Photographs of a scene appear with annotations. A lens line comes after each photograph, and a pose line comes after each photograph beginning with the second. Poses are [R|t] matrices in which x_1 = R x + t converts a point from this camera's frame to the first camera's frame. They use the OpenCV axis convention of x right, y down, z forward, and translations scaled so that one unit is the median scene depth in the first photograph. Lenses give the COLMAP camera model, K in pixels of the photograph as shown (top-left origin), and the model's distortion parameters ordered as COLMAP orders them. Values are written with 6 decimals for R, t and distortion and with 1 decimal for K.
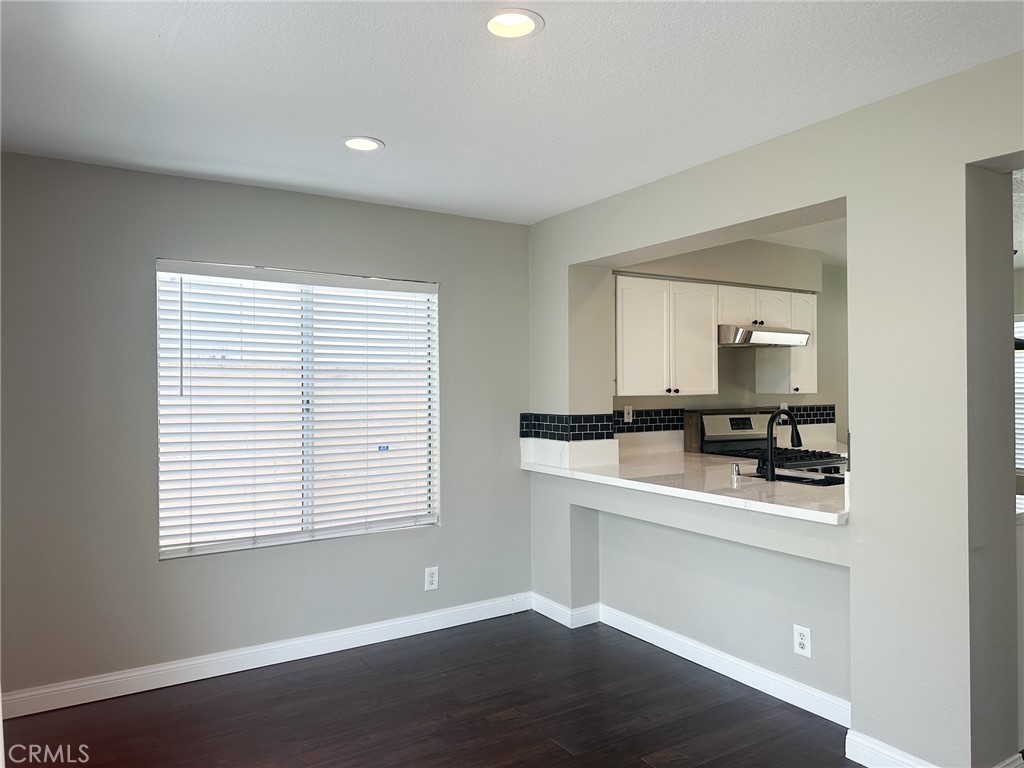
lens RADIAL K [[731.8, 0, 523.4], [0, 731.8, 379.9], [0, 0, 1]] dist [0.099867, -0.110641]
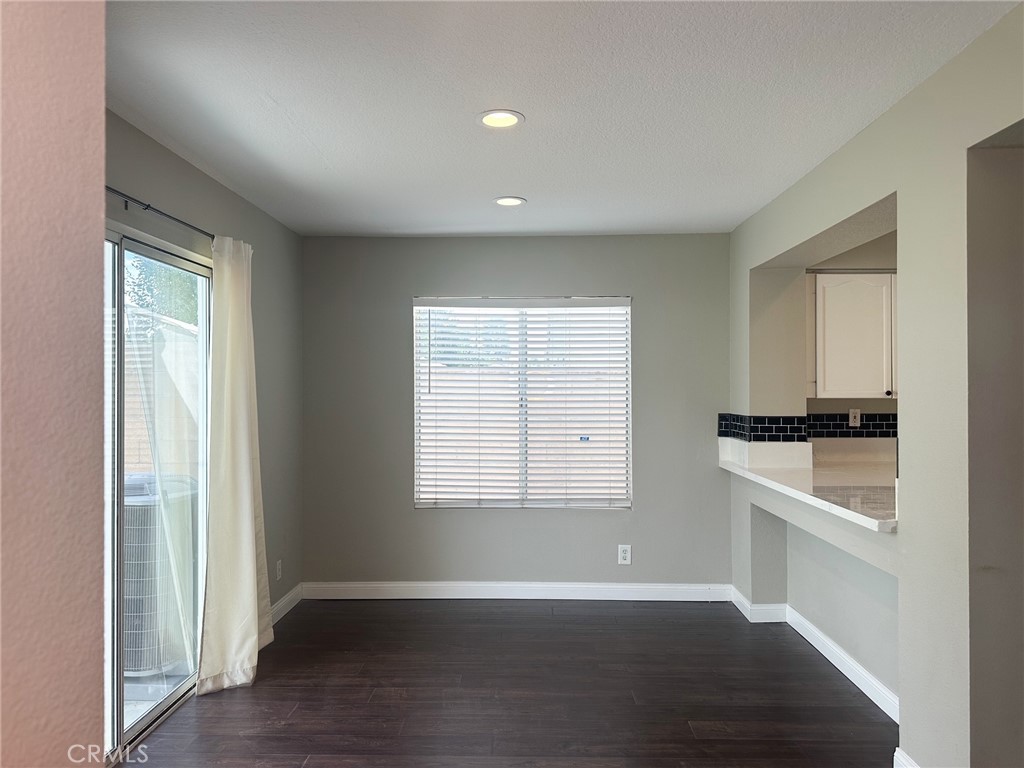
lens RADIAL K [[731.8, 0, 503.1], [0, 731.8, 384.9], [0, 0, 1]] dist [0.099867, -0.110641]
pose [[0.821172, 0.002661, -0.570675, 0.369250], [0.000773, 0.999983, 0.005775, -0.002001], [0.570681, -0.005183, 0.821156, -0.049348]]
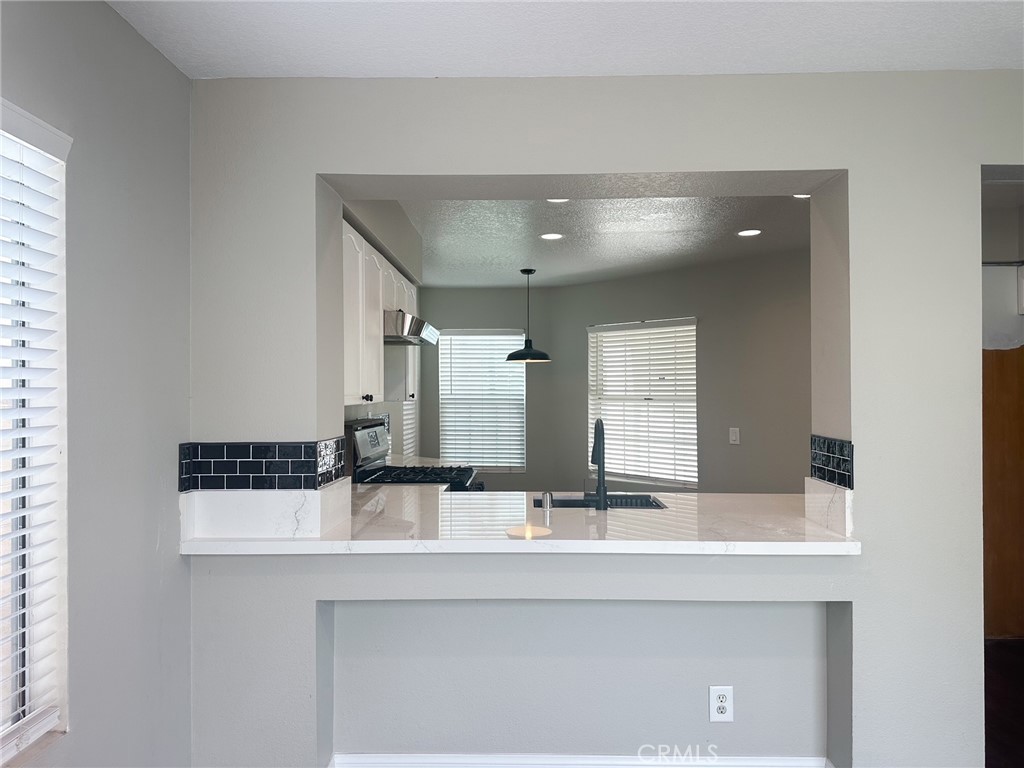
lens RADIAL K [[731.8, 0, 513.8], [0, 731.8, 391.7], [0, 0, 1]] dist [0.099867, -0.110641]
pose [[0.549260, 0.008753, 0.835605, -0.327134], [-0.007090, 0.999958, -0.005814, 0.011564], [-0.835621, -0.002731, 0.549299, 0.560493]]
